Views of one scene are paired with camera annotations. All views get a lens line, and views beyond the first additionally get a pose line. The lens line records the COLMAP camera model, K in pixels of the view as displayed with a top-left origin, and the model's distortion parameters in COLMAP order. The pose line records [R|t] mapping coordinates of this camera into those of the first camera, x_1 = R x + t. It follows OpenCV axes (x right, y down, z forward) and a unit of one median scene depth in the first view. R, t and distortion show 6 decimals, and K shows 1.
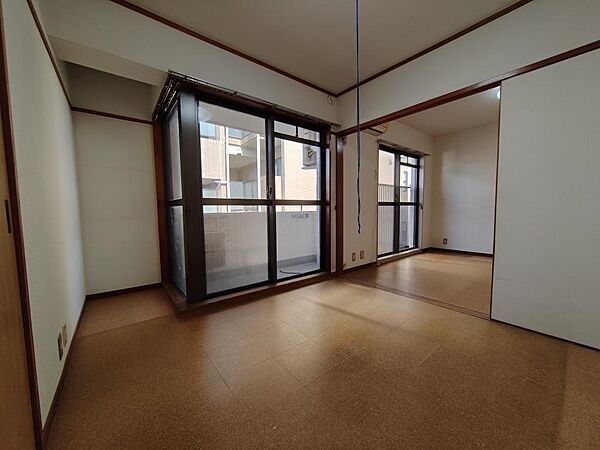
lens RADIAL K [[233.4, 0, 300.0], [0, 233.4, 225.0], [0, 0, 1]] dist [-0.000272, -0.000050]
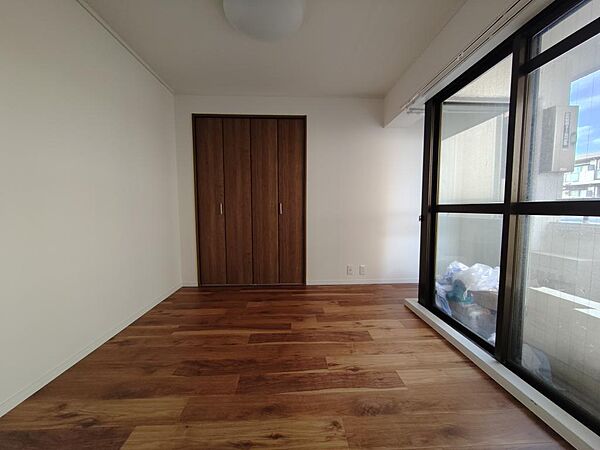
lens RADIAL K [[233.4, 0, 300.0], [0, 233.4, 225.0], [0, 0, 1]] dist [-0.000272, -0.000050]
pose [[-0.593765, 0.065932, -0.801933, 0.589610], [-0.049559, 0.991749, 0.118232, -0.095870], [0.803111, 0.109945, -0.585598, 0.942124]]
